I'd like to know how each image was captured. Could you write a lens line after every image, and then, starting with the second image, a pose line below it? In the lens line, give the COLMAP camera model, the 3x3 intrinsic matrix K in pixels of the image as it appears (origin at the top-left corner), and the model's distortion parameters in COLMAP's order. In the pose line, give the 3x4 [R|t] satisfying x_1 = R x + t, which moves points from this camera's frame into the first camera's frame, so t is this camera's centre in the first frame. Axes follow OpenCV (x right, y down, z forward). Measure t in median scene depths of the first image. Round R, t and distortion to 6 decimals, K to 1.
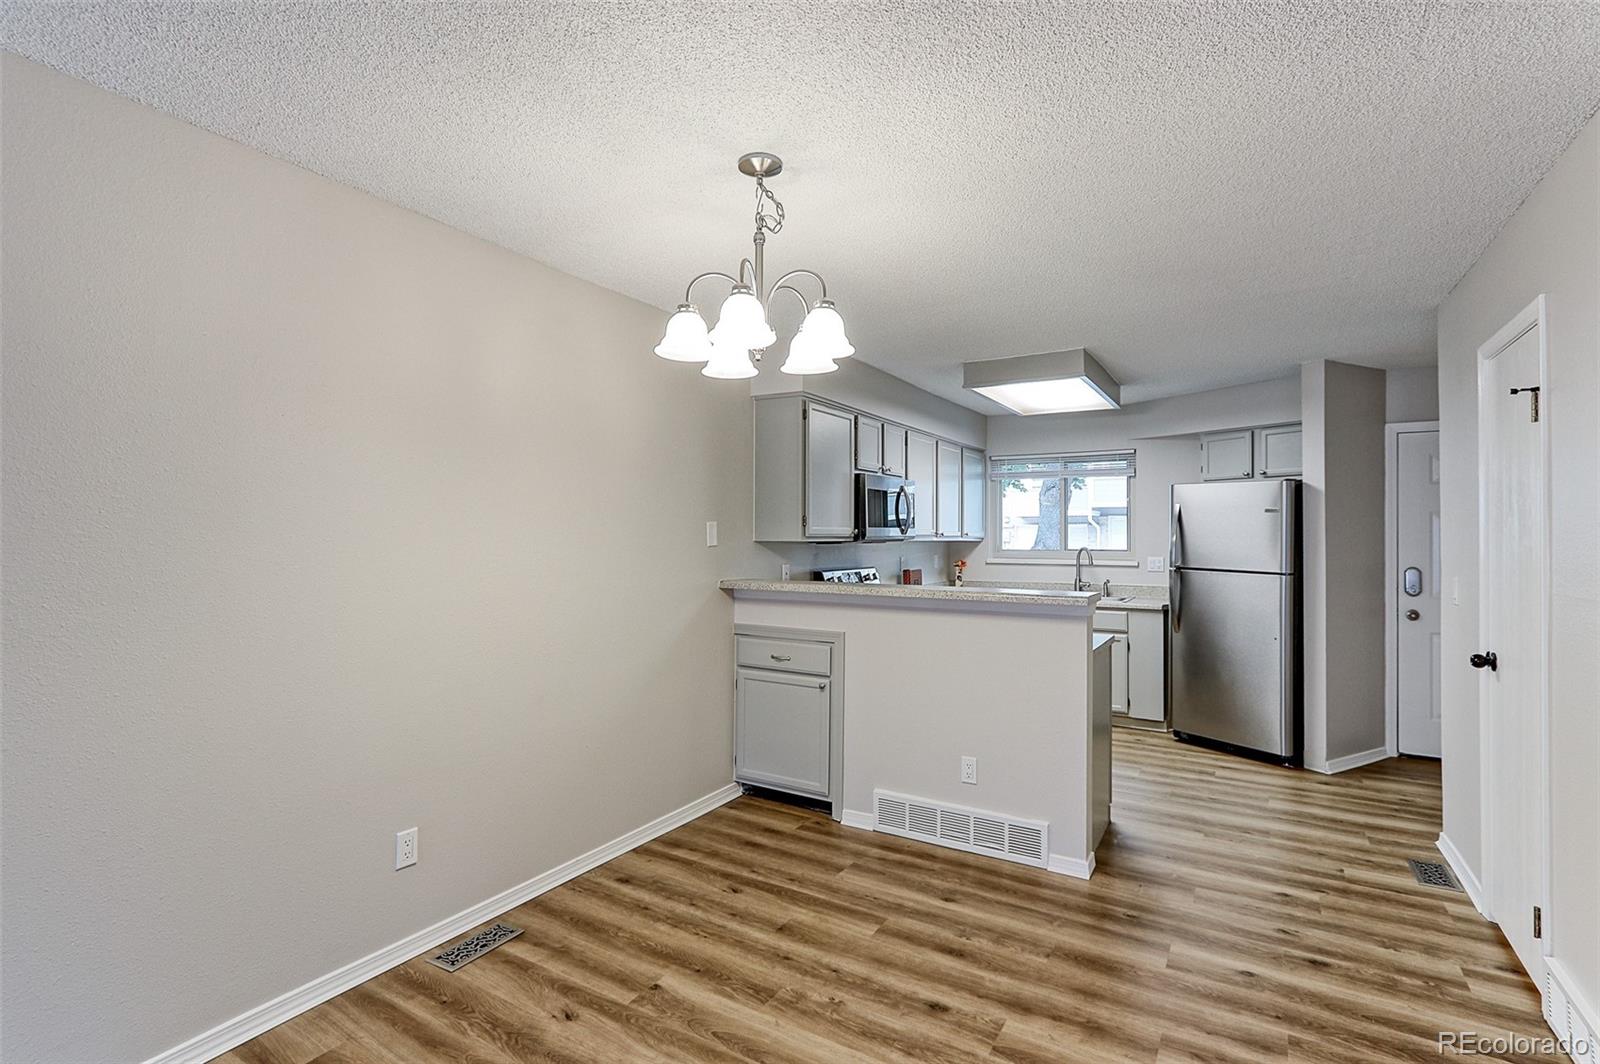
lens RADIAL K [[748.9, 0, 843.3], [0, 748.9, 531.8], [0, 0, 1]] dist [0.002690, 0.003059]
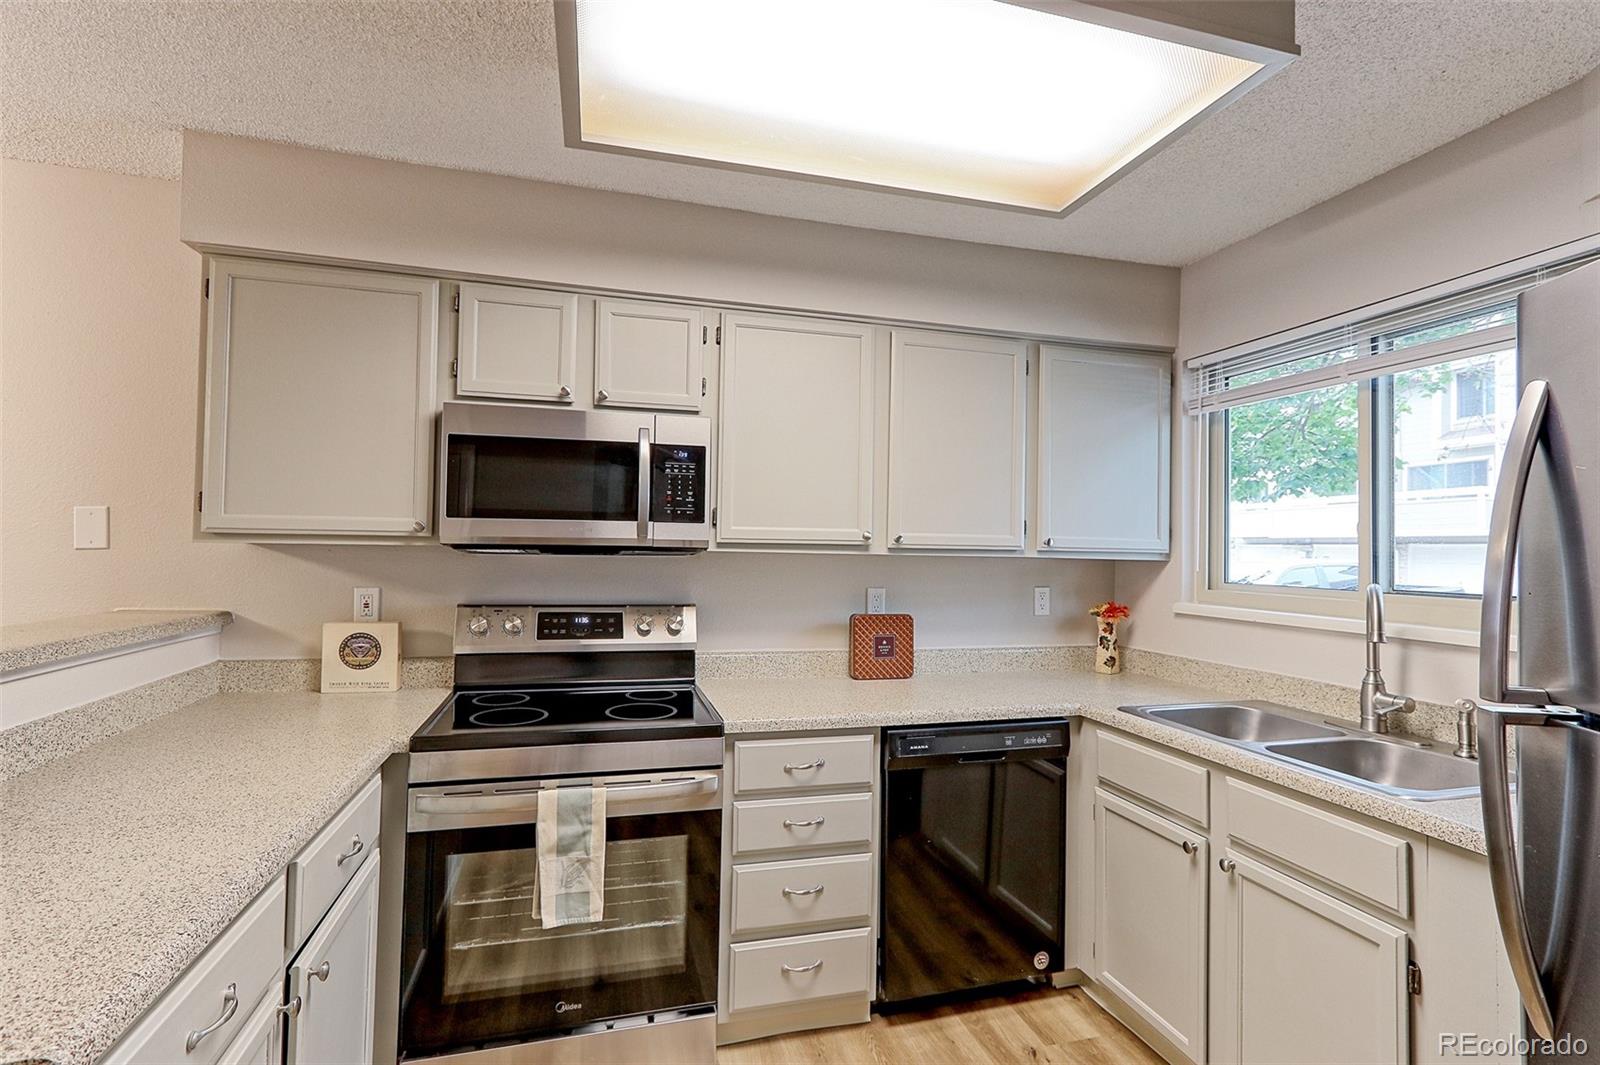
lens RADIAL K [[748.9, 0, 806.5], [0, 748.9, 530.6], [0, 0, 1]] dist [0.002690, 0.003059]
pose [[0.705818, -0.006340, -0.708365, 0.442297], [-0.011859, 0.999714, -0.020764, 0.008612], [0.708294, 0.023056, 0.705541, 0.707736]]
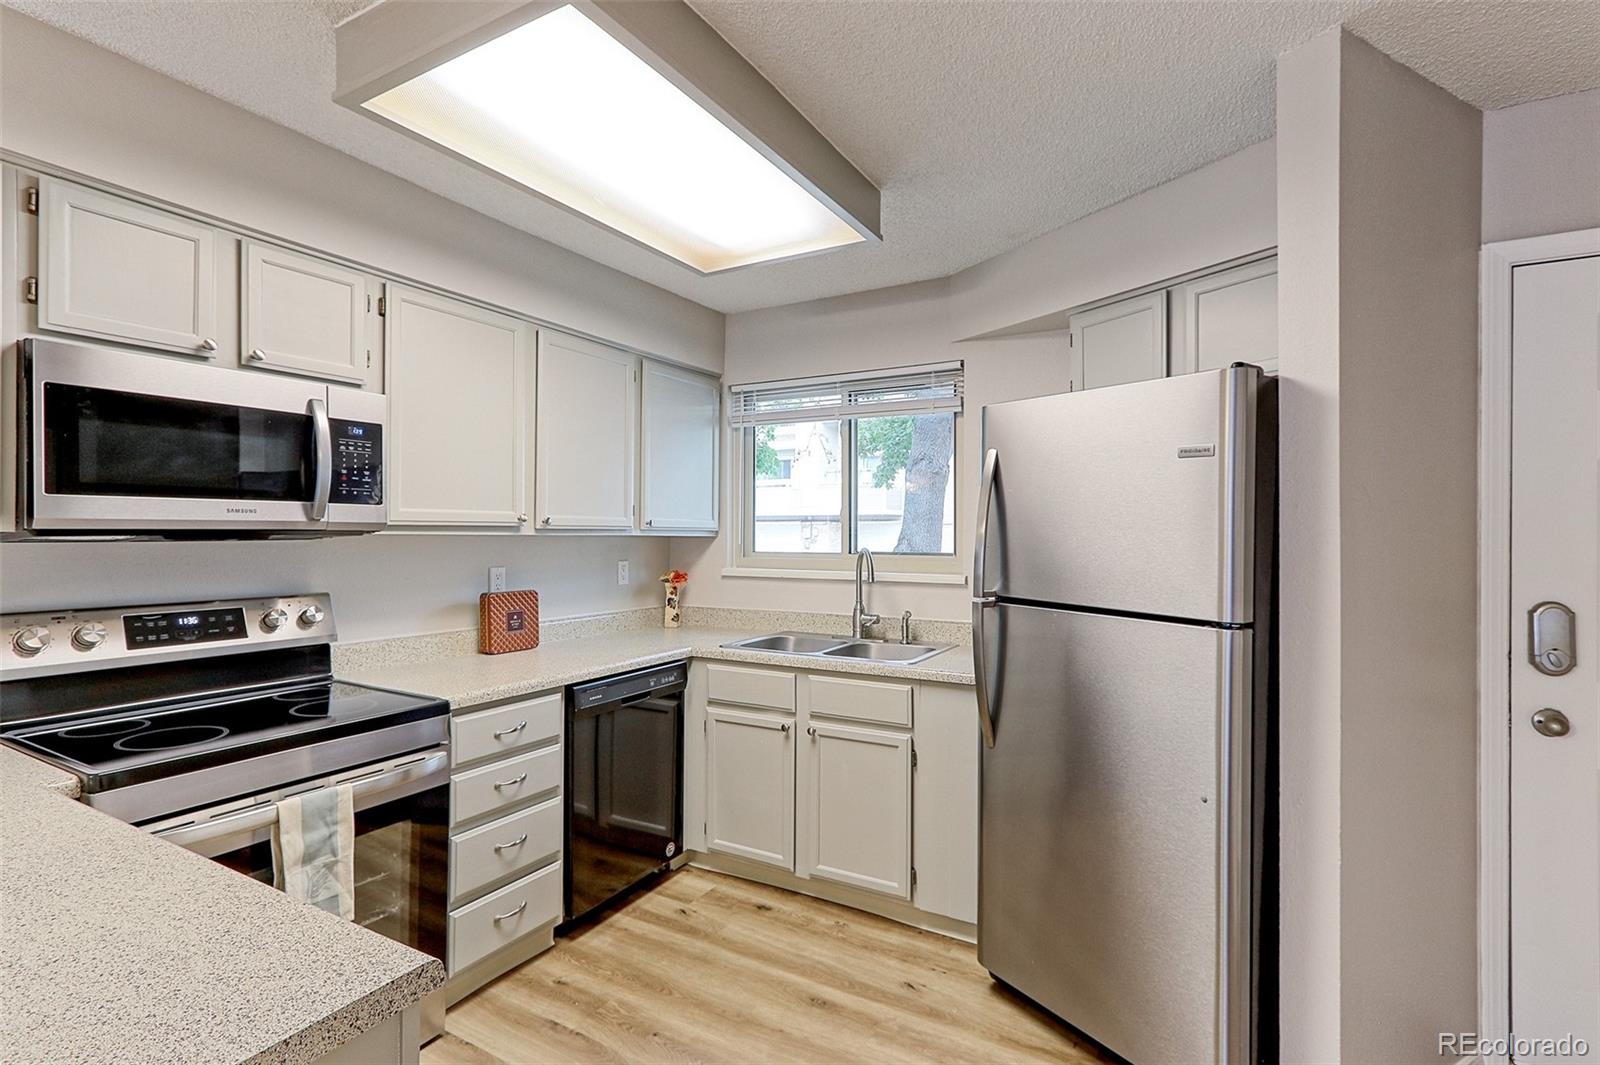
lens RADIAL K [[748.9, 0, 836.3], [0, 748.9, 529.3], [0, 0, 1]] dist [0.002690, 0.003059]
pose [[0.999819, 0.002771, 0.018814, 0.341513], [-0.002774, 0.999996, 0.000173, 0.008736], [-0.018814, -0.000225, 0.999823, 0.558689]]
